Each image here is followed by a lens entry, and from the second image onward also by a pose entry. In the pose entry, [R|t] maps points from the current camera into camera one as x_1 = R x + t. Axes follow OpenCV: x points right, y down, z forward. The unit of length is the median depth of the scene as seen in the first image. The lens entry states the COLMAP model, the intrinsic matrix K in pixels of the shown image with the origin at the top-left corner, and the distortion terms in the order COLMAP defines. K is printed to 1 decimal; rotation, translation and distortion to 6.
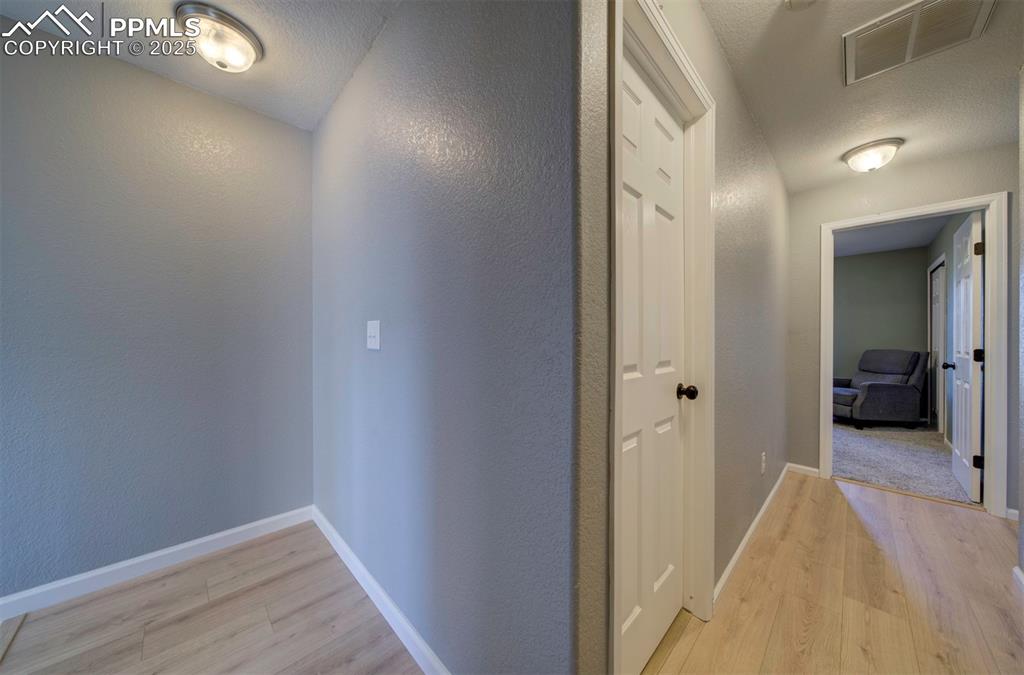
lens RADIAL K [[340.3, 0, 509.9], [0, 340.3, 340.8], [0, 0, 1]] dist [-0.001627, 0.000090]
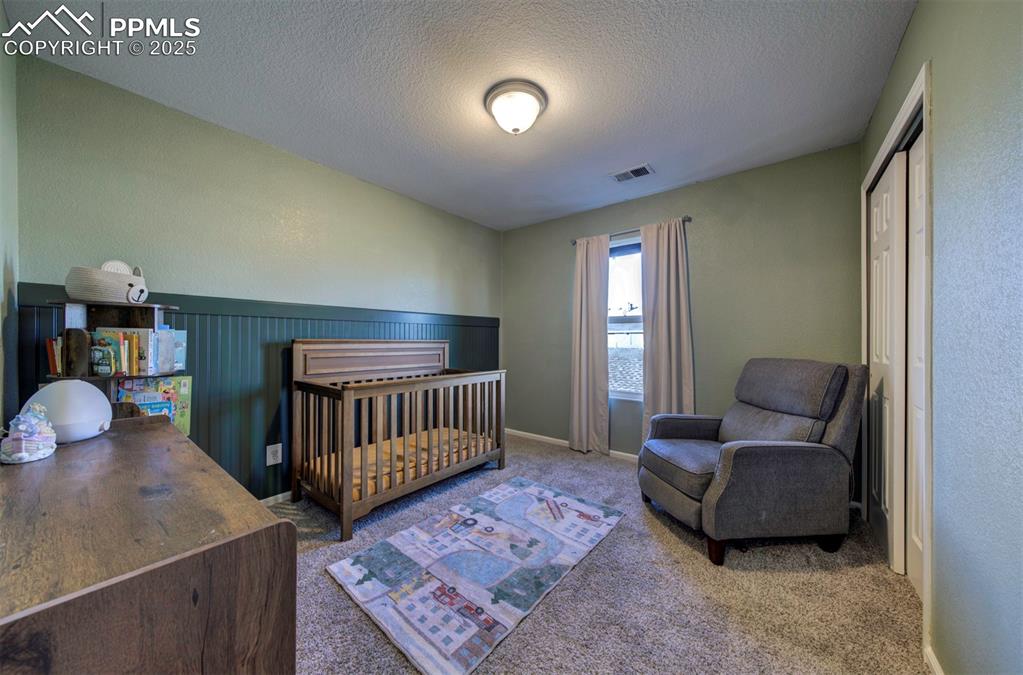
lens RADIAL K [[340.0, 0, 509.4], [0, 340.0, 340.8], [0, 0, 1]] dist [-0.001627, 0.000090]
pose [[0.993483, 0.000252, 0.113979, 0.731163], [-0.000323, 1.000000, 0.000604, 0.001017], [-0.113979, -0.000637, 0.993483, 0.621626]]
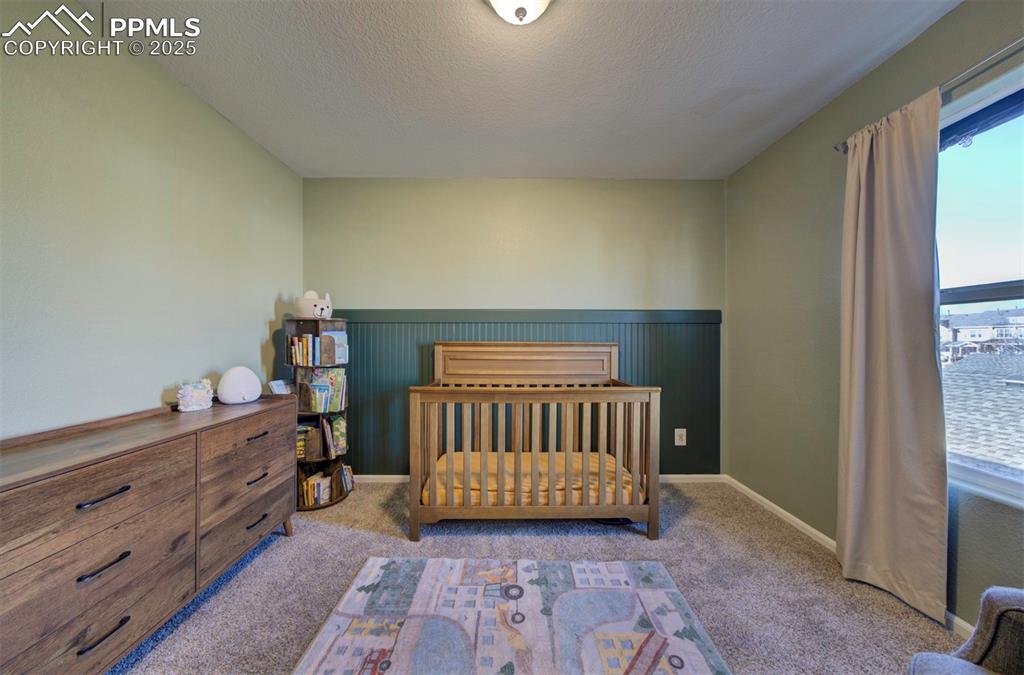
lens RADIAL K [[340.3, 0, 509.9], [0, 340.3, 340.8], [0, 0, 1]] dist [-0.001627, 0.000090]
pose [[0.719442, -0.002302, -0.694548, 0.935990], [-0.003249, 0.999972, -0.006679, 0.001027], [0.694544, 0.007062, 0.719415, 0.814188]]
